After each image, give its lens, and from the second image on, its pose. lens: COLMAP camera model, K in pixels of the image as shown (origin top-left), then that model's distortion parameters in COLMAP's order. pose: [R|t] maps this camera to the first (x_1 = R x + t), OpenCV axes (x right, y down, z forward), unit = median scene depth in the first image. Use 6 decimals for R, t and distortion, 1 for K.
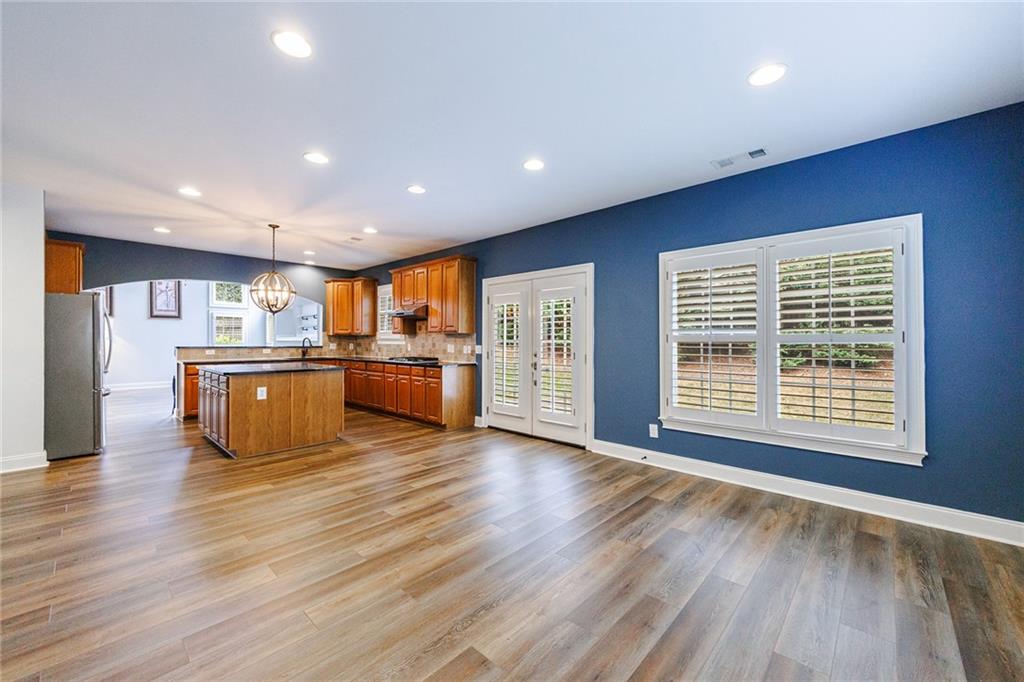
lens RADIAL K [[397.0, 0, 512.0], [0, 397.0, 341.0], [0, 0, 1]] dist [-0.000886, -0.000082]
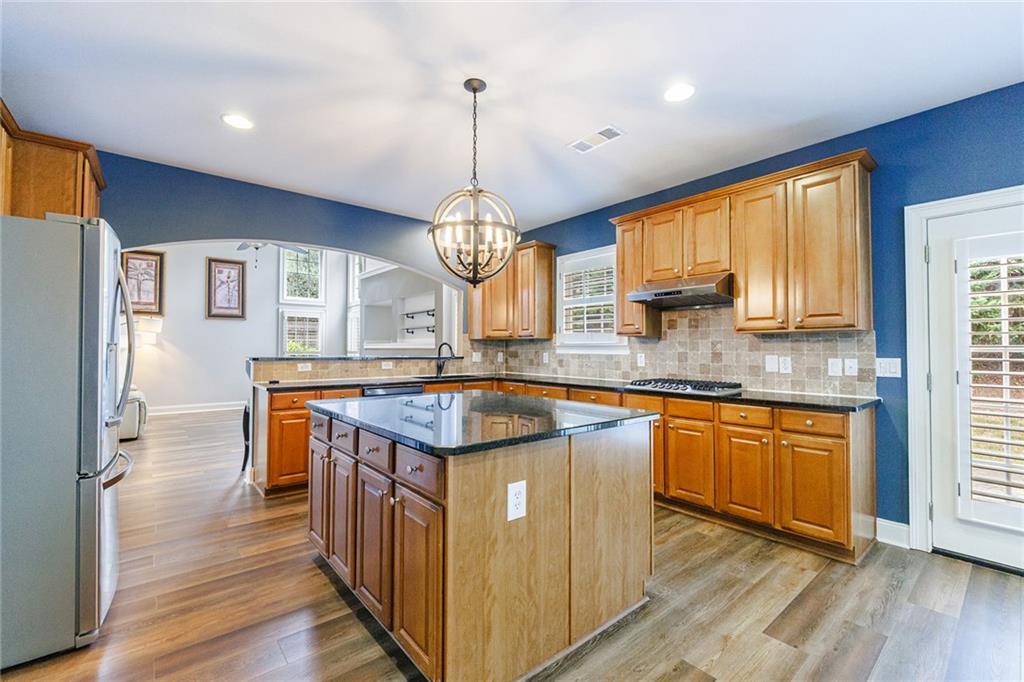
lens RADIAL K [[431.0, 0, 512.0], [0, 431.0, 341.0], [0, 0, 1]] dist [-0.001561, -0.000504]
pose [[0.992858, -0.000653, -0.119299, -0.375573], [-0.001855, 0.999780, -0.020911, 0.002445], [0.119287, 0.020983, 0.992638, 0.401935]]
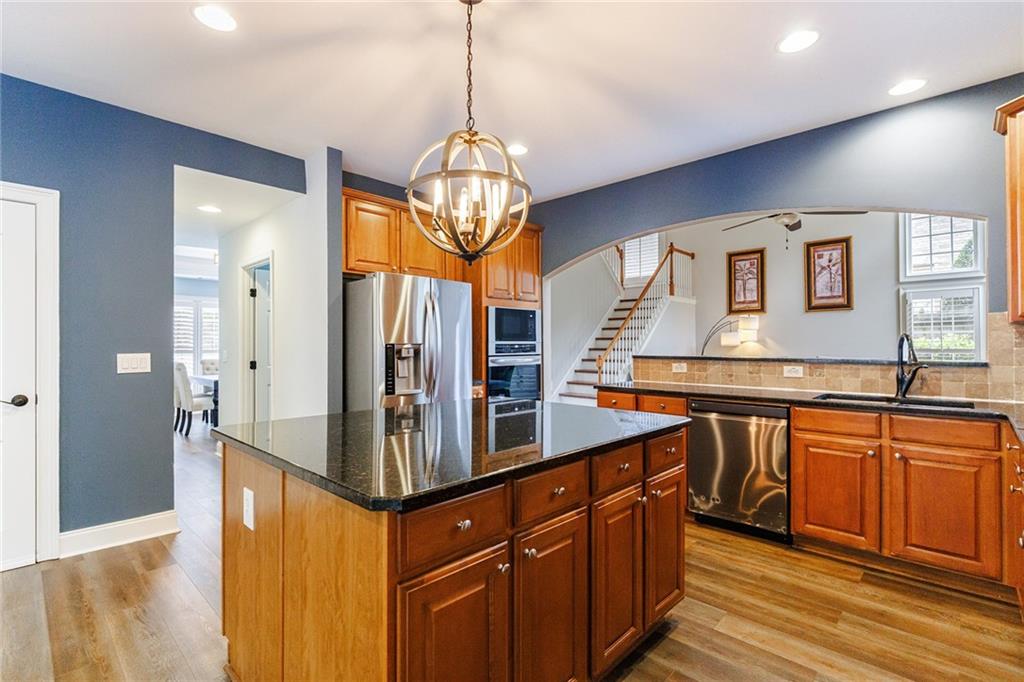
lens RADIAL K [[484.6, 0, 512.0], [0, 484.6, 341.0], [0, 0, 1]] dist [0.016373, -0.000044]
pose [[0.002920, -0.010636, -0.999939, -0.149400], [0.001632, 0.999942, -0.010631, 0.000610], [0.999994, -0.001601, 0.002937, 0.766985]]
